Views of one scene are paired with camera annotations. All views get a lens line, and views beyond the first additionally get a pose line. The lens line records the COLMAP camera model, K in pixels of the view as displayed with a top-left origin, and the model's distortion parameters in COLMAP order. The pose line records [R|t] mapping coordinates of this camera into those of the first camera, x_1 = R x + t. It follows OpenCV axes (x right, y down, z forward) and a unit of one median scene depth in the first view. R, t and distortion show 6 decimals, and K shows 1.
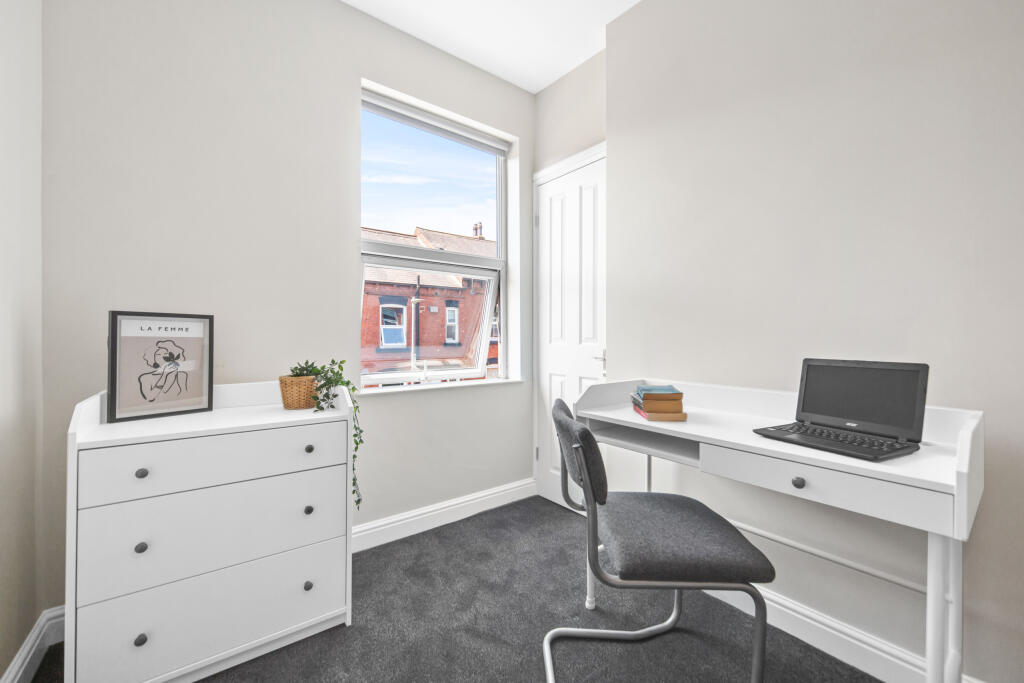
lens RADIAL K [[407.5, 0, 512.0], [0, 407.5, 341.5], [0, 0, 1]] dist [0.000163, 0.000025]
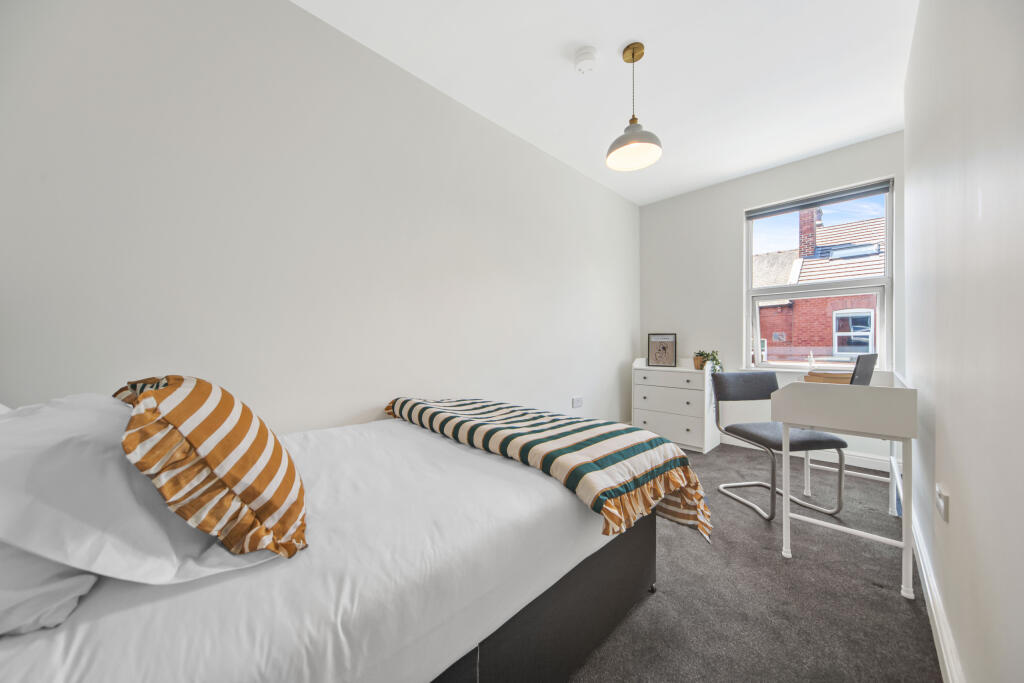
lens RADIAL K [[350.7, 0, 507.3], [0, 350.7, 343.9], [0, 0, 1]] dist [-0.000216, -0.000161]
pose [[0.119297, 0.000184, -0.992859, 0.628327], [-0.003923, 0.999992, -0.000286, 0.005029], [0.992851, 0.003929, 0.119297, -0.187142]]
